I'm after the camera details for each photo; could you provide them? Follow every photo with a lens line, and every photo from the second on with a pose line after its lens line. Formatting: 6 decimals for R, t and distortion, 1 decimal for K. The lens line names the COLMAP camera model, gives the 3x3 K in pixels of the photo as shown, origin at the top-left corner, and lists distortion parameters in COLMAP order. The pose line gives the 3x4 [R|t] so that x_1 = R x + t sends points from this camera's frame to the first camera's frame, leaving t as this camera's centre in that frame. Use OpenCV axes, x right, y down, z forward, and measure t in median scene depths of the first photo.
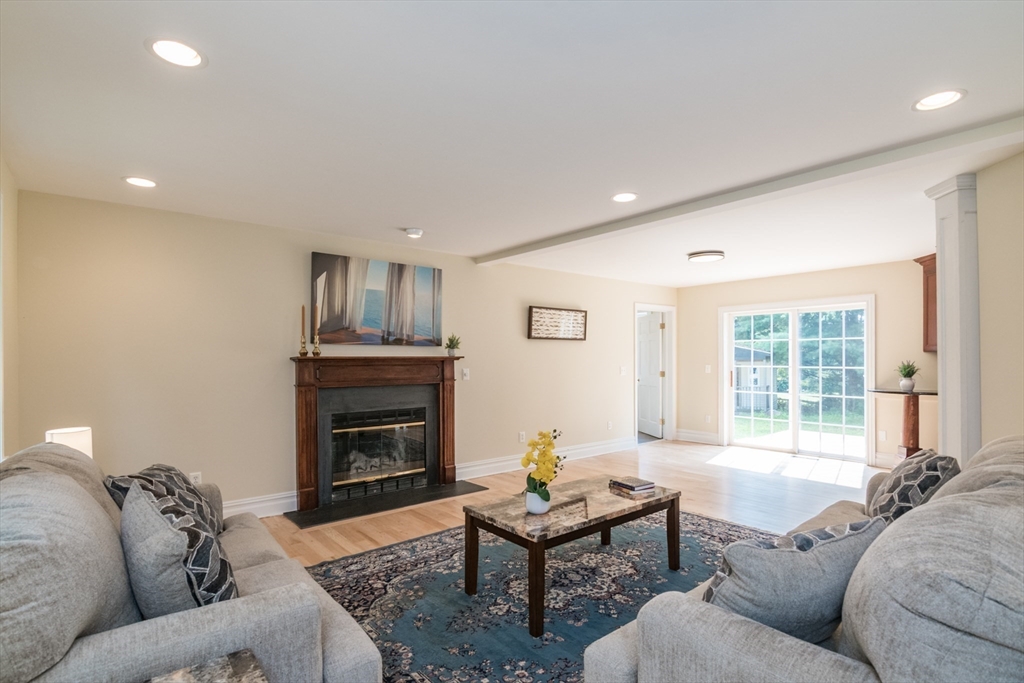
lens RADIAL K [[489.2, 0, 511.4], [0, 489.2, 351.4], [0, 0, 1]] dist [-0.008565, -0.000914]
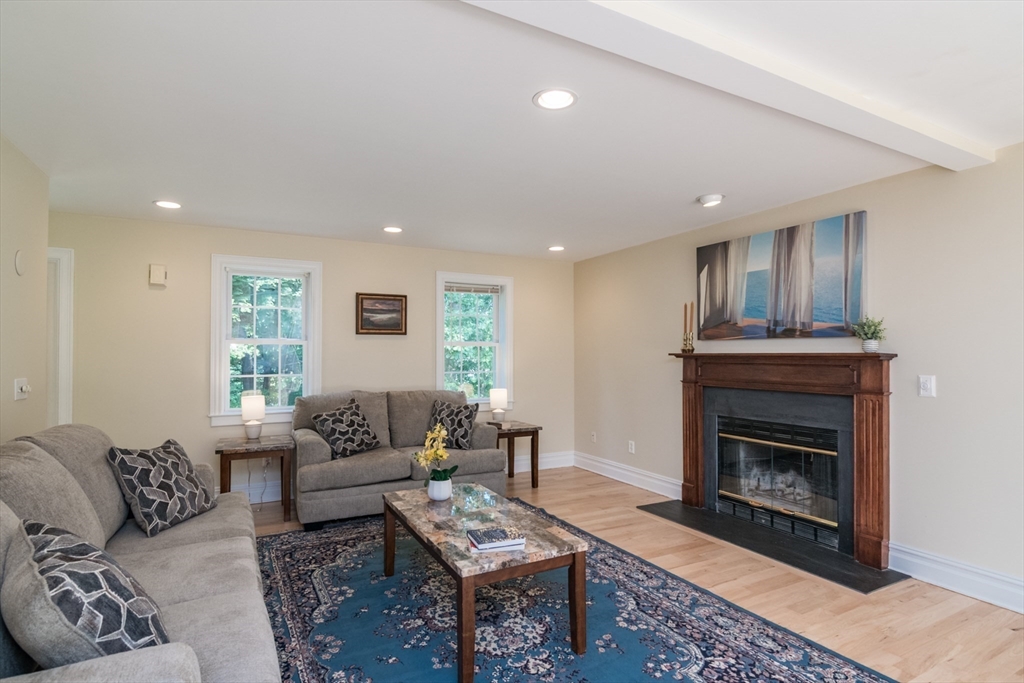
lens RADIAL K [[511.9, 0, 512.0], [0, 511.9, 341.5], [0, 0, 1]] dist [-0.011325, -0.000476]
pose [[-0.190795, -0.022395, -0.981374, 0.651085], [0.013712, 0.999581, -0.025476, 0.007436], [0.981534, -0.018318, -0.190408, 0.789394]]
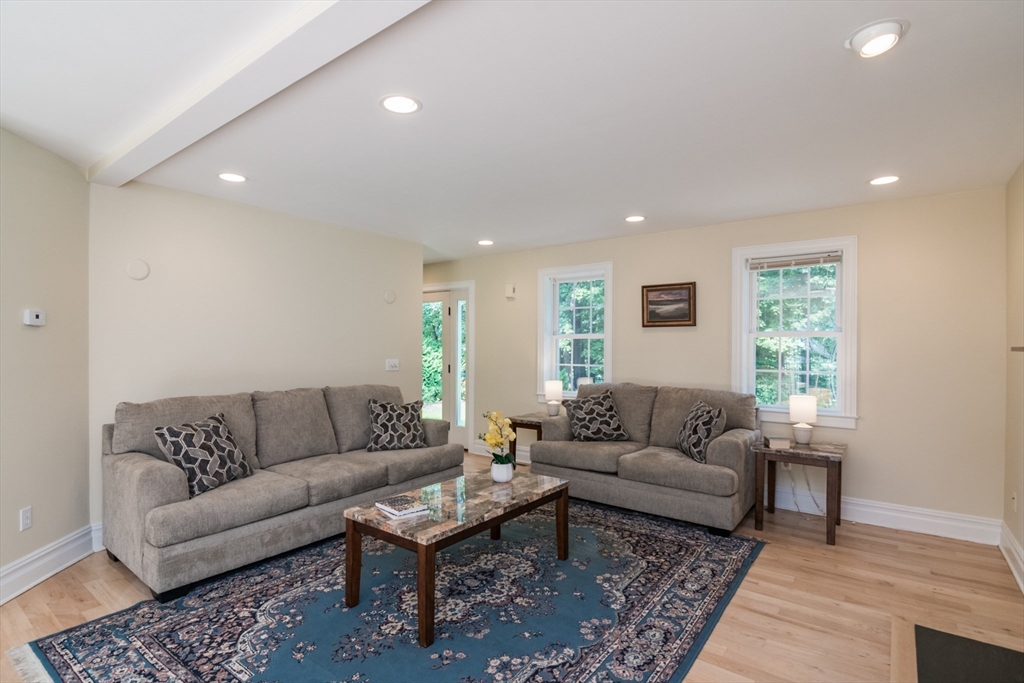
lens RADIAL K [[522.3, 0, 509.1], [0, 522.3, 340.5], [0, 0, 1]] dist [-0.013126, -0.000731]
pose [[-0.974534, -0.005392, -0.224173, 0.181531], [0.000071, 0.999703, -0.024356, 0.014932], [0.224238, -0.023752, -0.974245, 1.269606]]
